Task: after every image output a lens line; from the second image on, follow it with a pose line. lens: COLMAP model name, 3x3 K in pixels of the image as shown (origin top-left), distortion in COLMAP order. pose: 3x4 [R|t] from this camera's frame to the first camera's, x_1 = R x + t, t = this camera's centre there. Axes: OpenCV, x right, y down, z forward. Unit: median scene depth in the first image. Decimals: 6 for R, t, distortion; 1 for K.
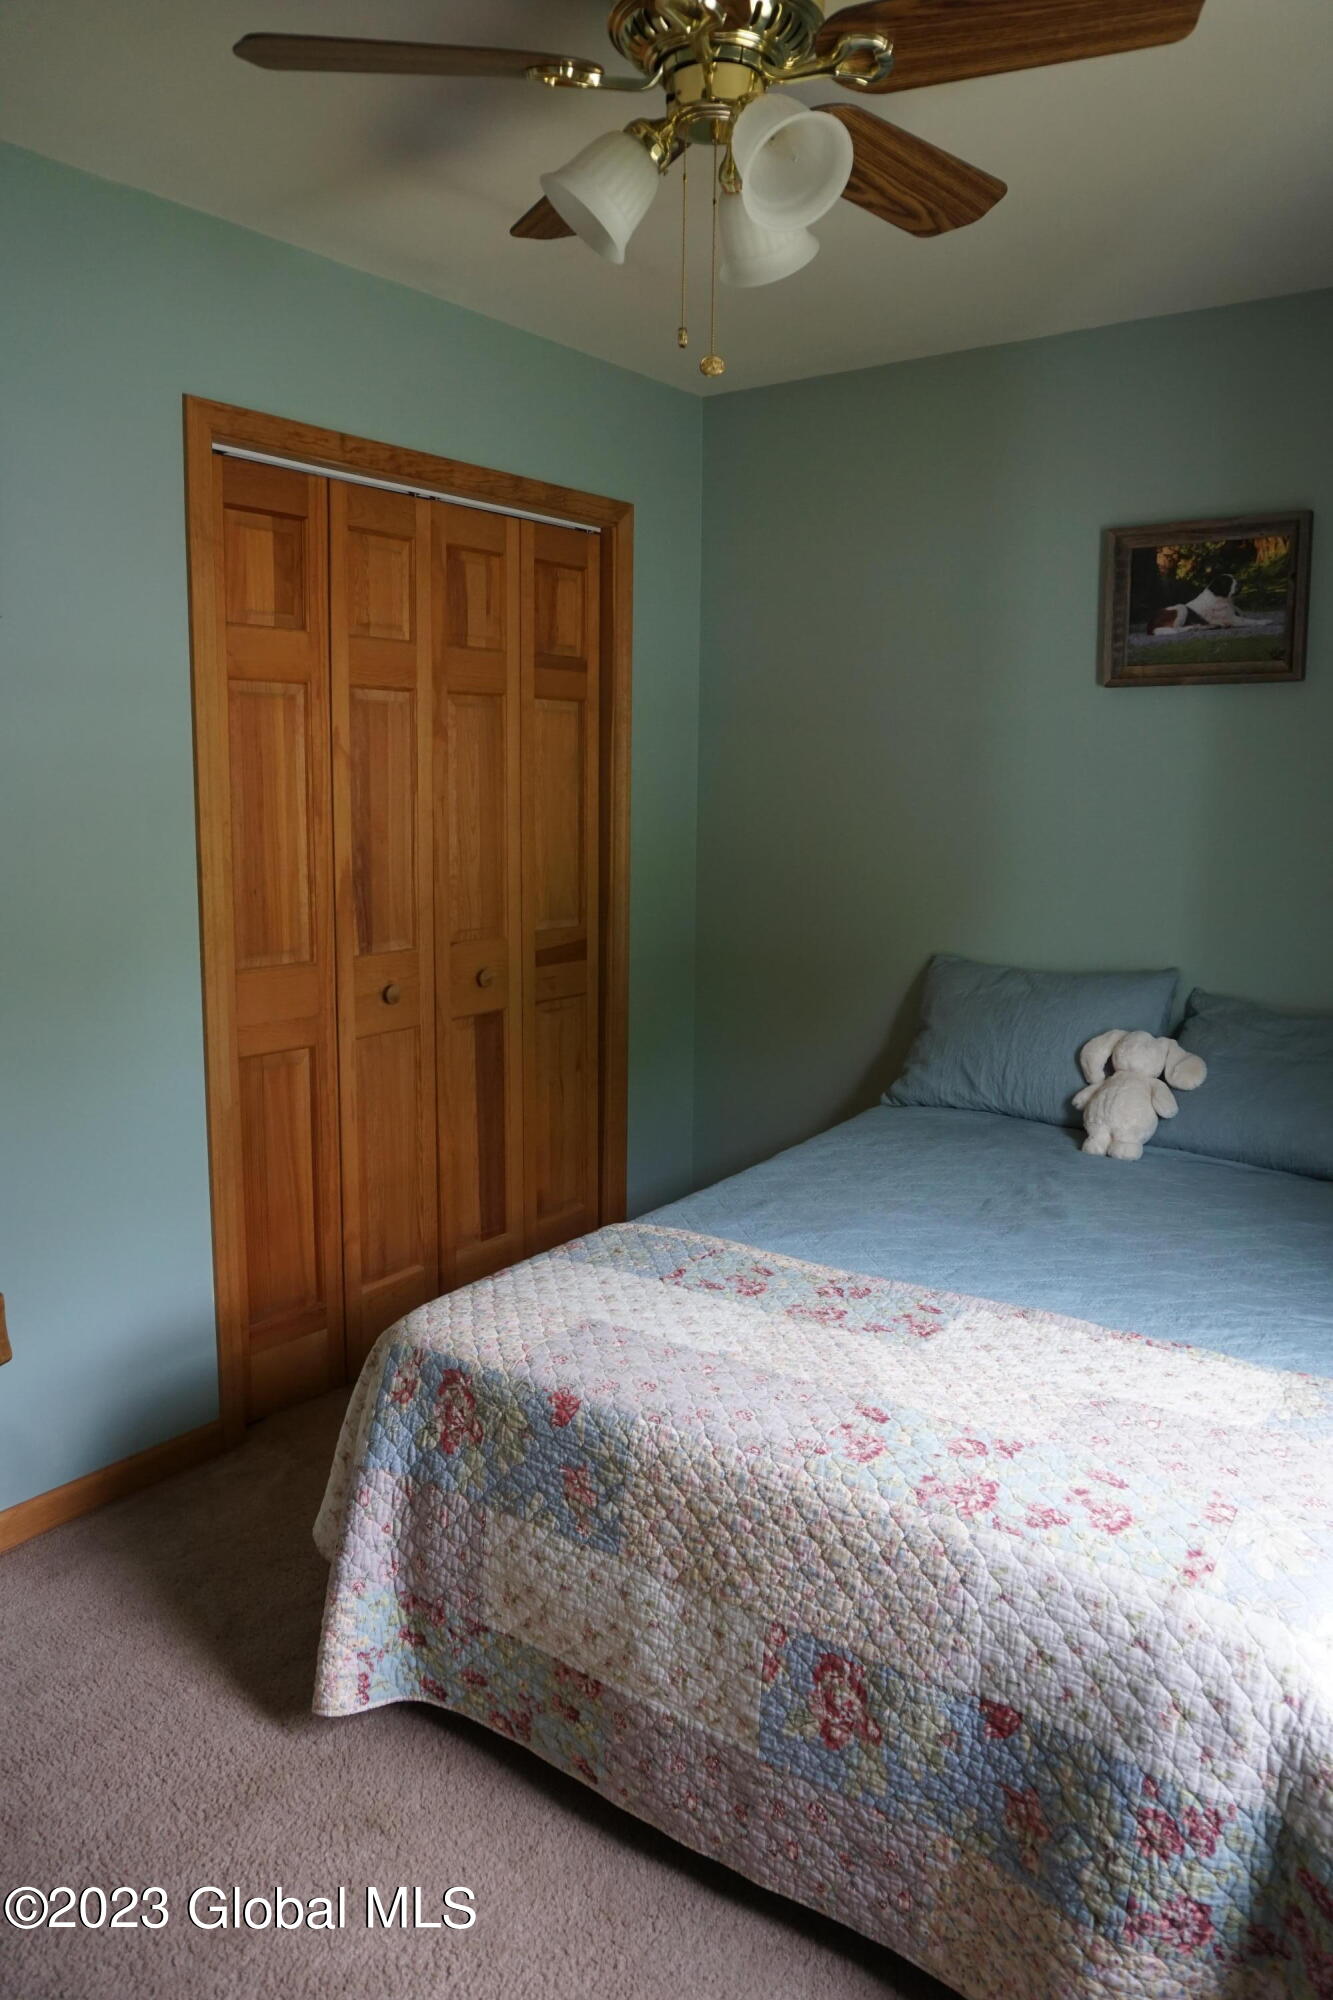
lens RADIAL K [[1378.2, 0, 672.7], [0, 1378.2, 998.8], [0, 0, 1]] dist [-0.057408, 0.026308]
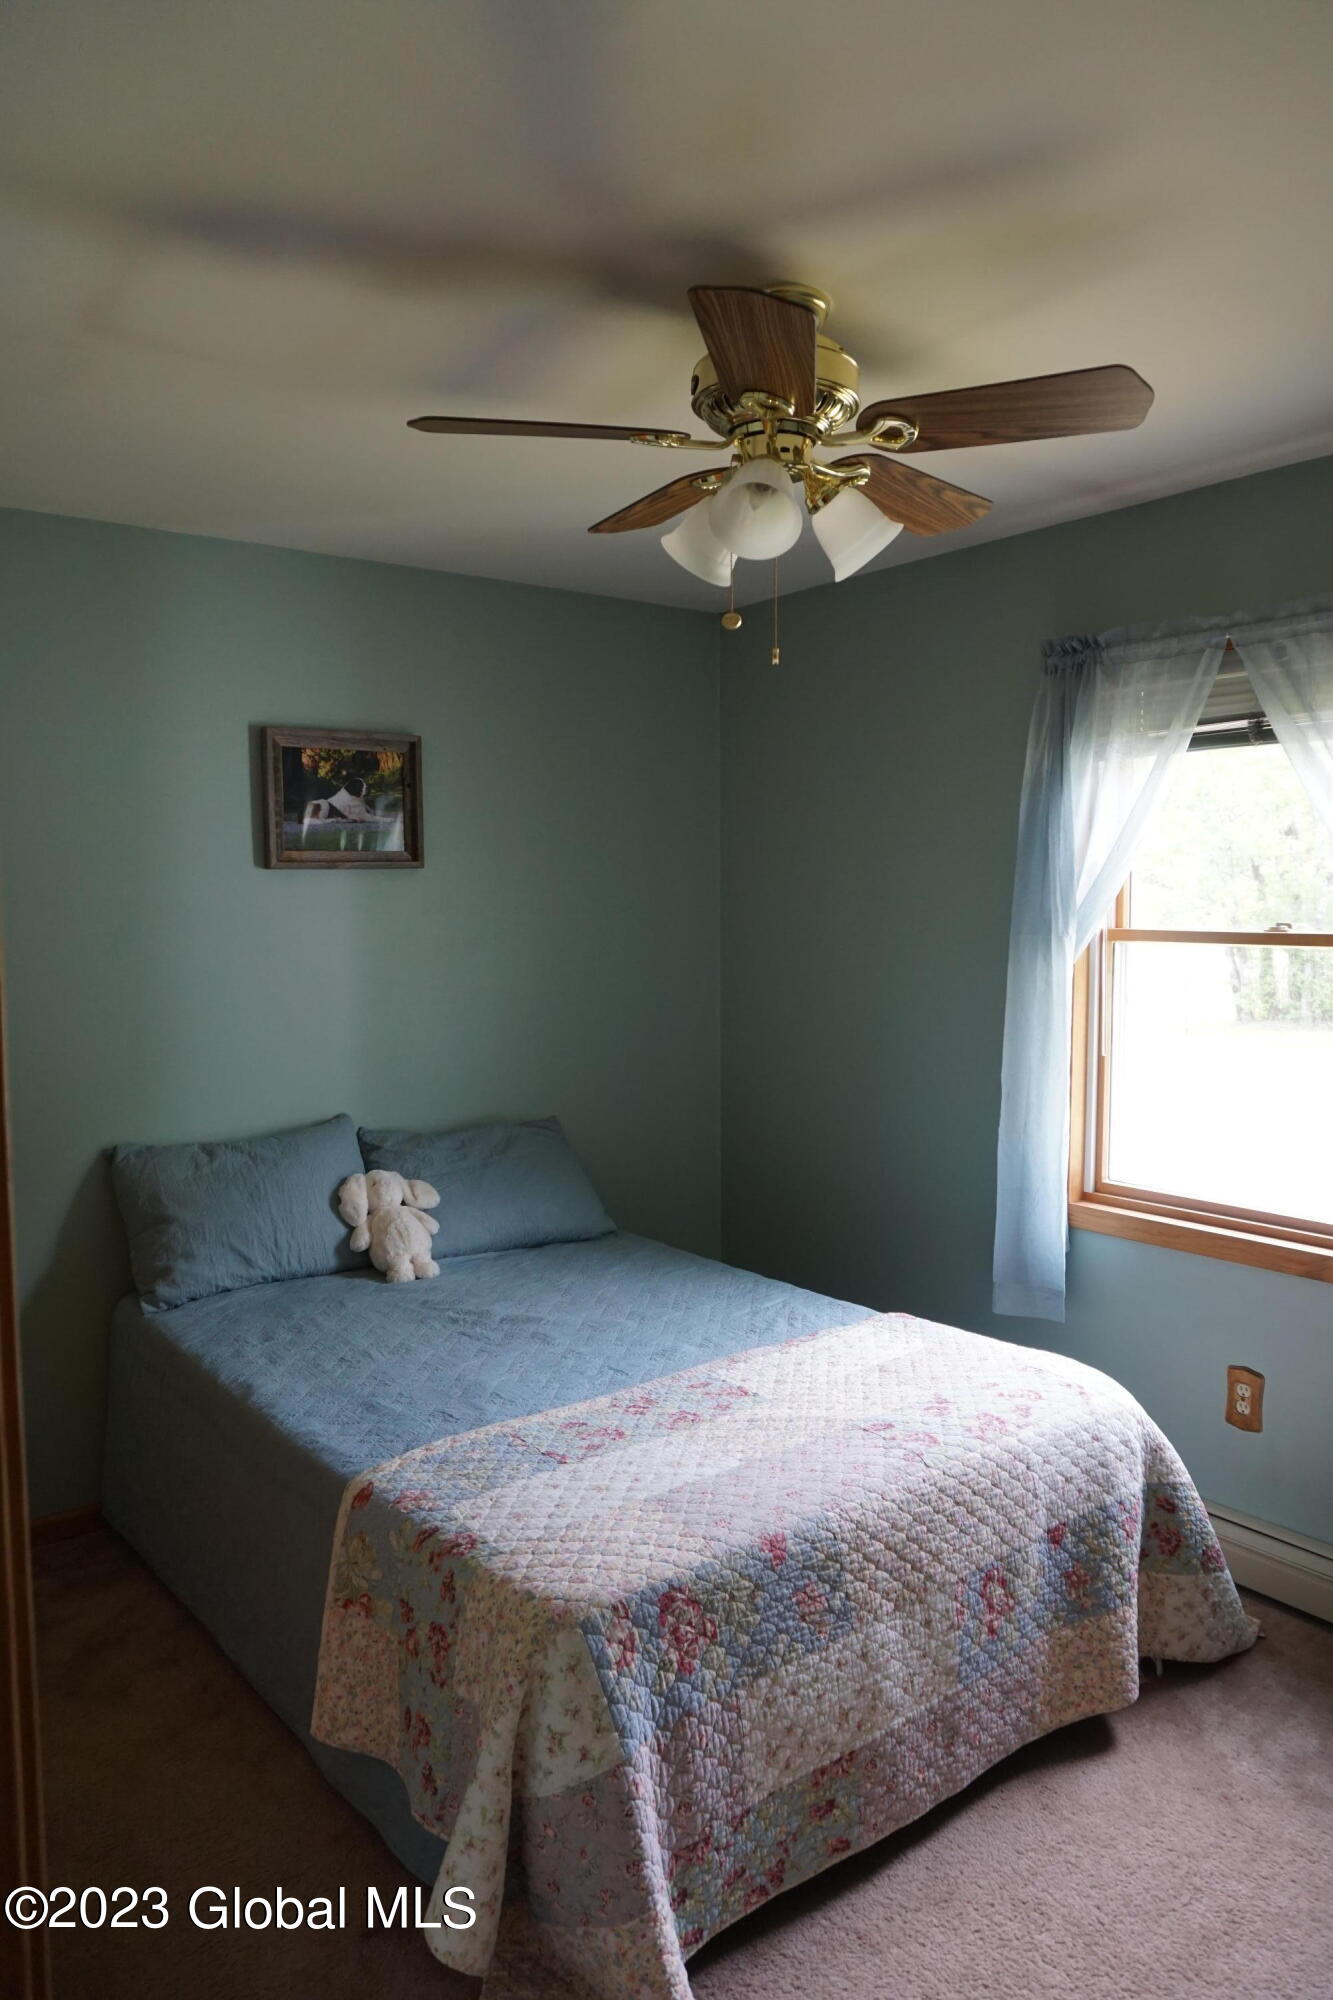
lens RADIAL K [[1378.2, 0, 673.1], [0, 1378.2, 998.6], [0, 0, 1]] dist [-0.057408, 0.026308]
pose [[0.274754, -0.076253, 0.958486, -1.115913], [0.167157, 0.985459, 0.030483, -0.183111], [-0.946873, 0.151842, 0.283505, 0.696686]]
